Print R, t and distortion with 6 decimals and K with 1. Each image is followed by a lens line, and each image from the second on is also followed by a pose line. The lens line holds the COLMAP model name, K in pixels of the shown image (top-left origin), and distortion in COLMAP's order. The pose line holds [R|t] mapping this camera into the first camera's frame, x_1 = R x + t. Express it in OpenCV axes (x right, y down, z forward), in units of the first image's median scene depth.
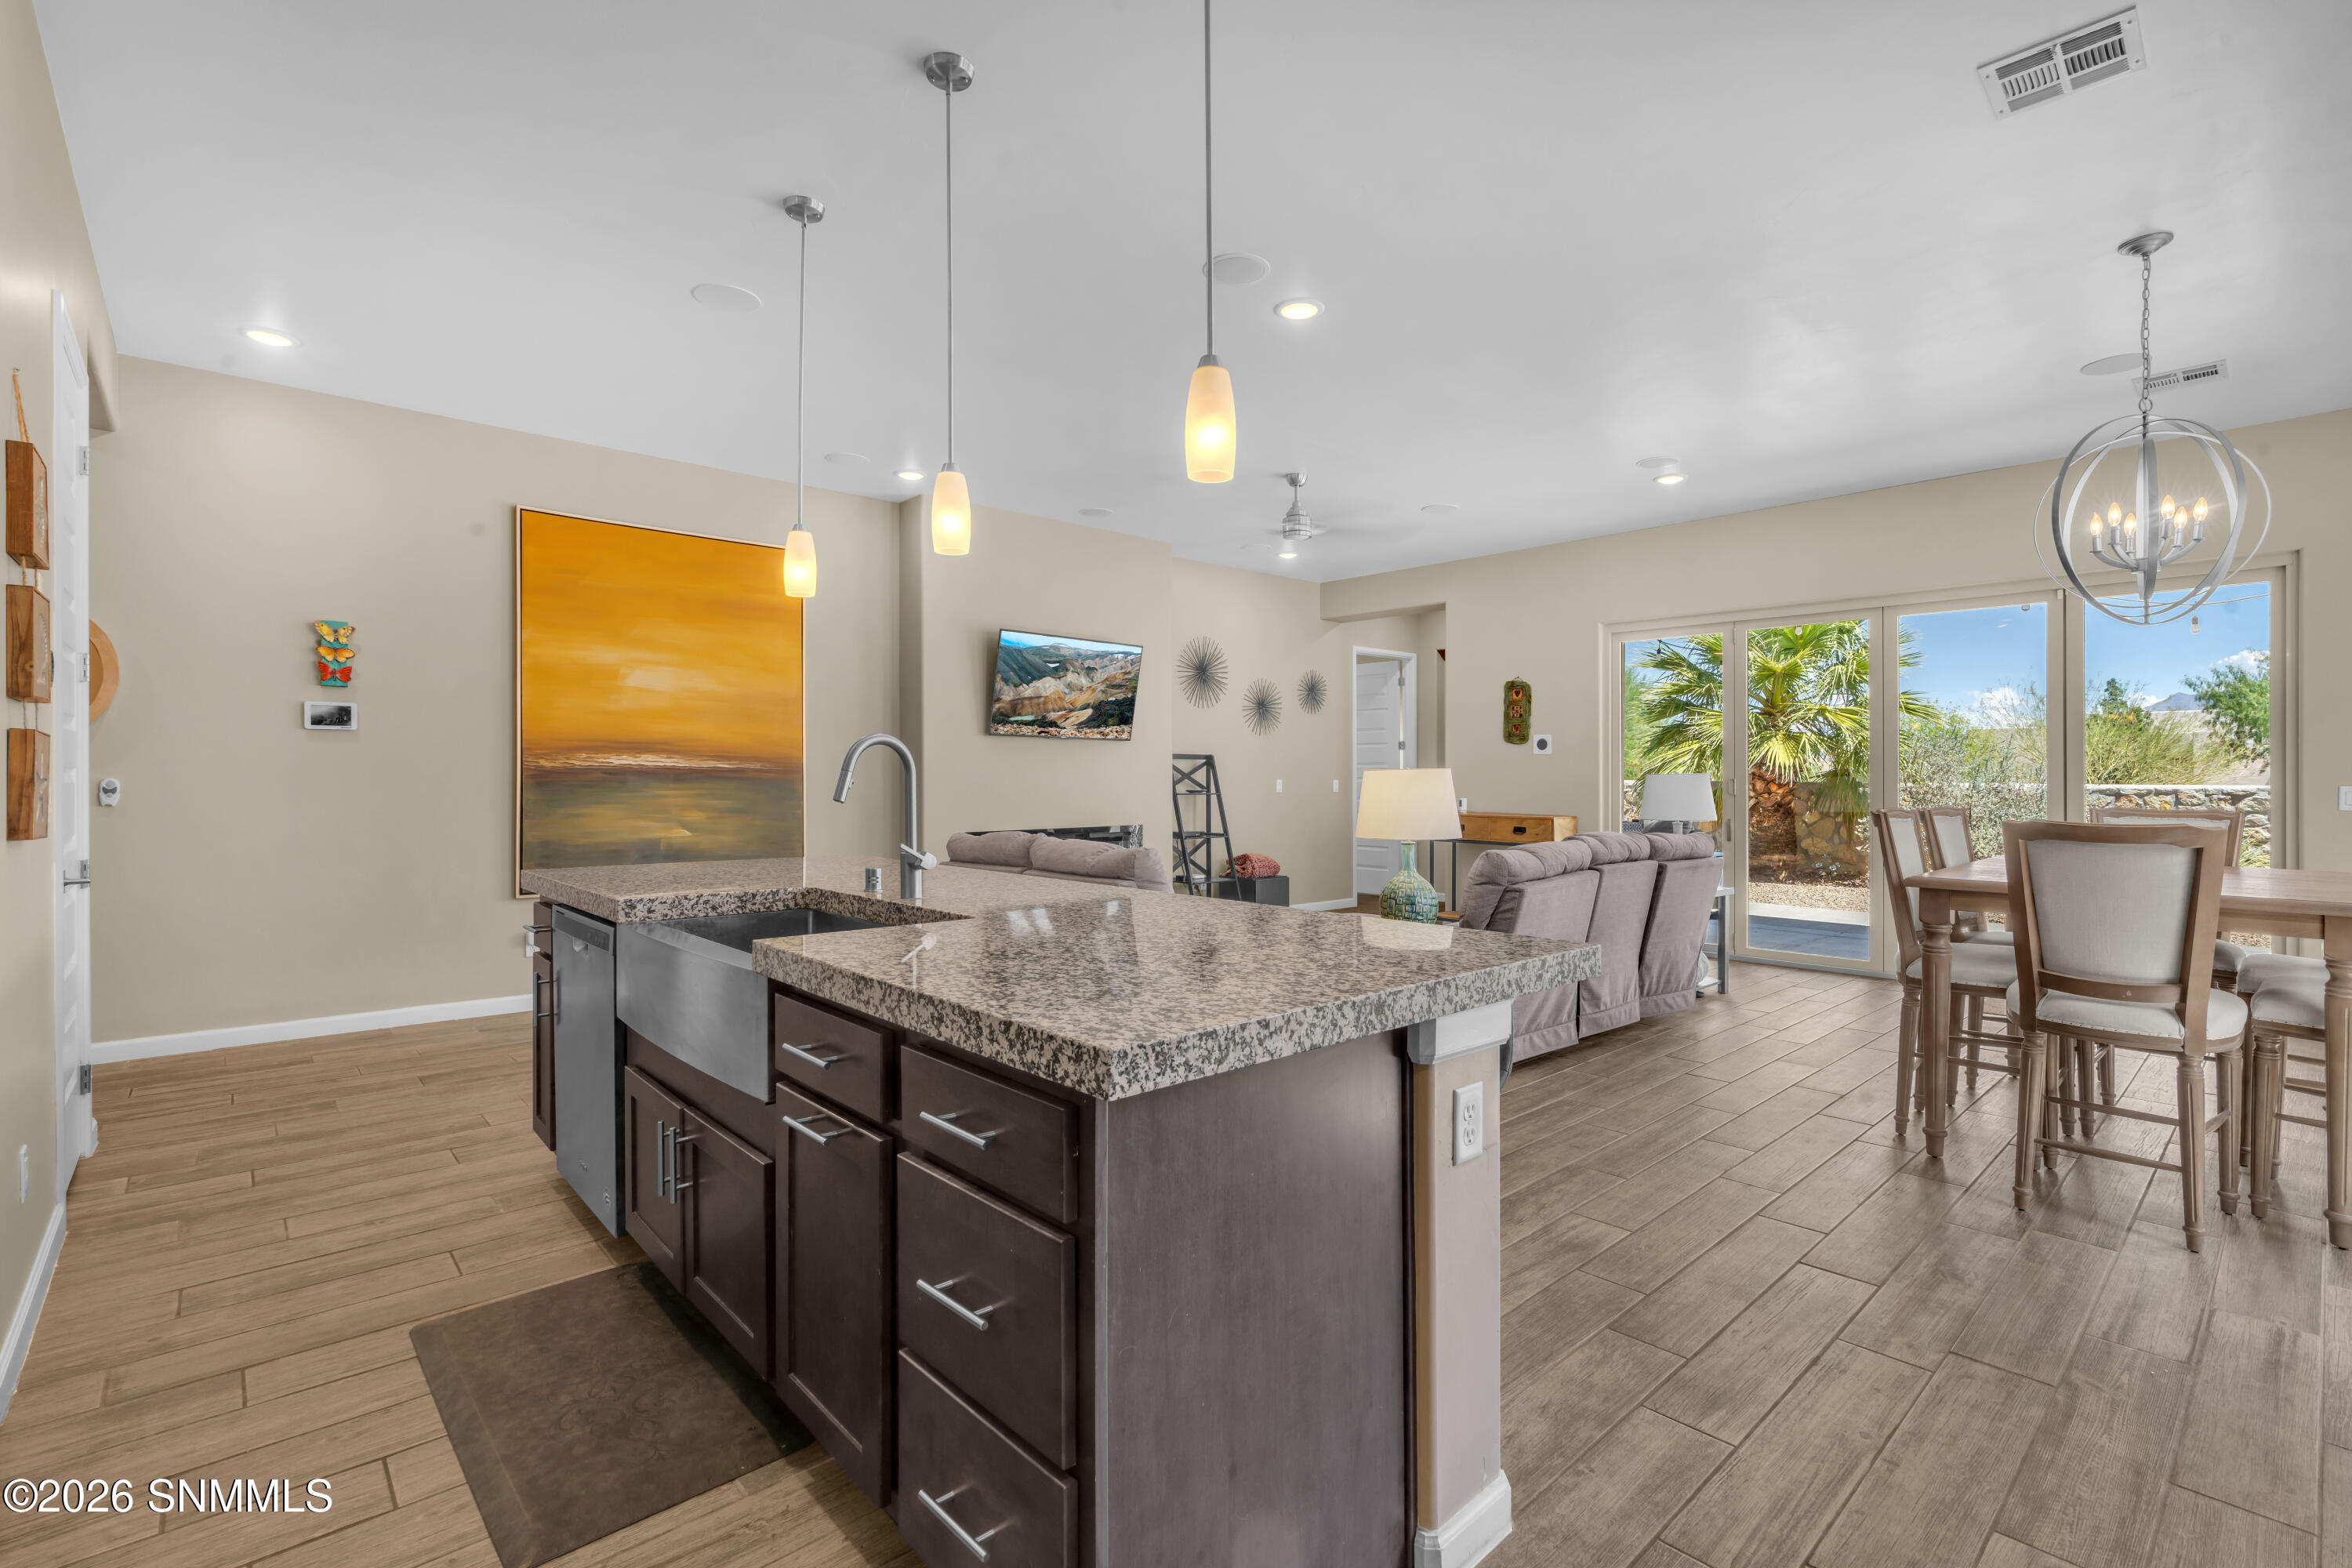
lens RADIAL K [[1051.2, 0, 1176.0], [0, 1051.2, 784.0], [0, 0, 1]] dist [-0.007310, 0.000135]
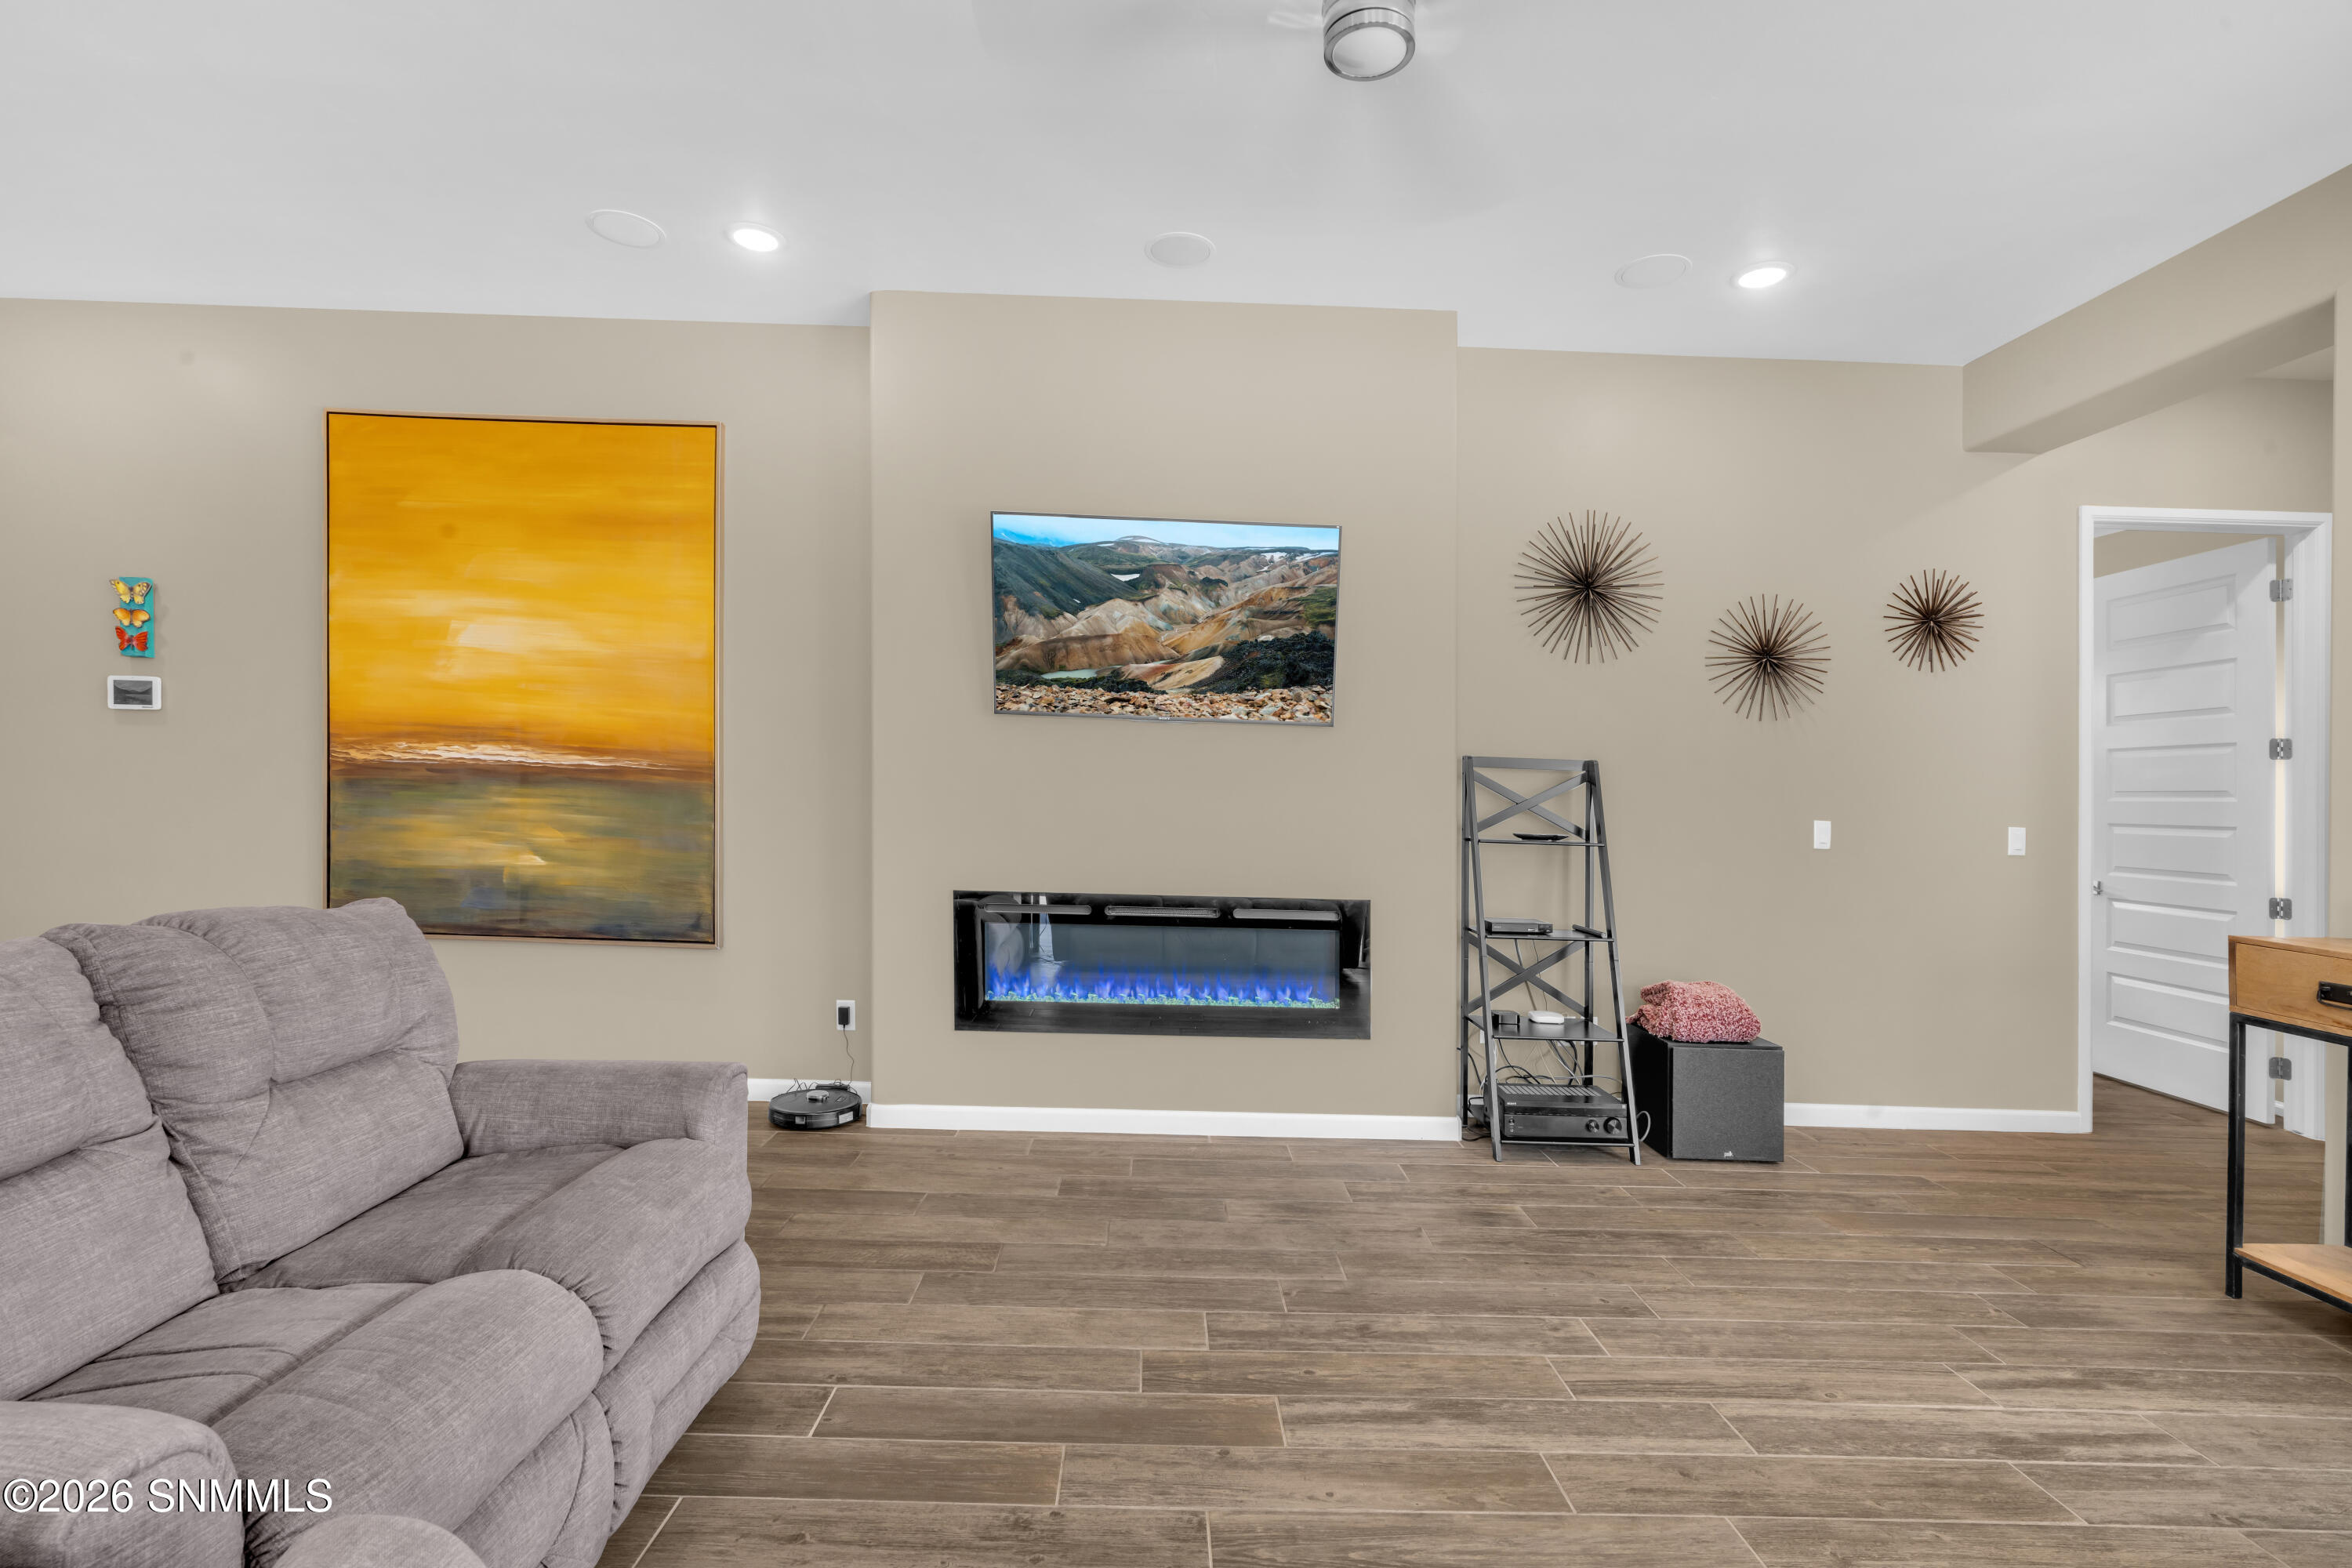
lens RADIAL K [[1051.2, 0, 1176.0], [0, 1051.2, 784.0], [0, 0, 1]] dist [-0.007310, 0.000135]
pose [[0.753158, 0.017560, -0.657605, 0.280624], [-0.032386, 0.999421, -0.010405, -0.009180], [0.657042, 0.029134, 0.753291, 0.740117]]
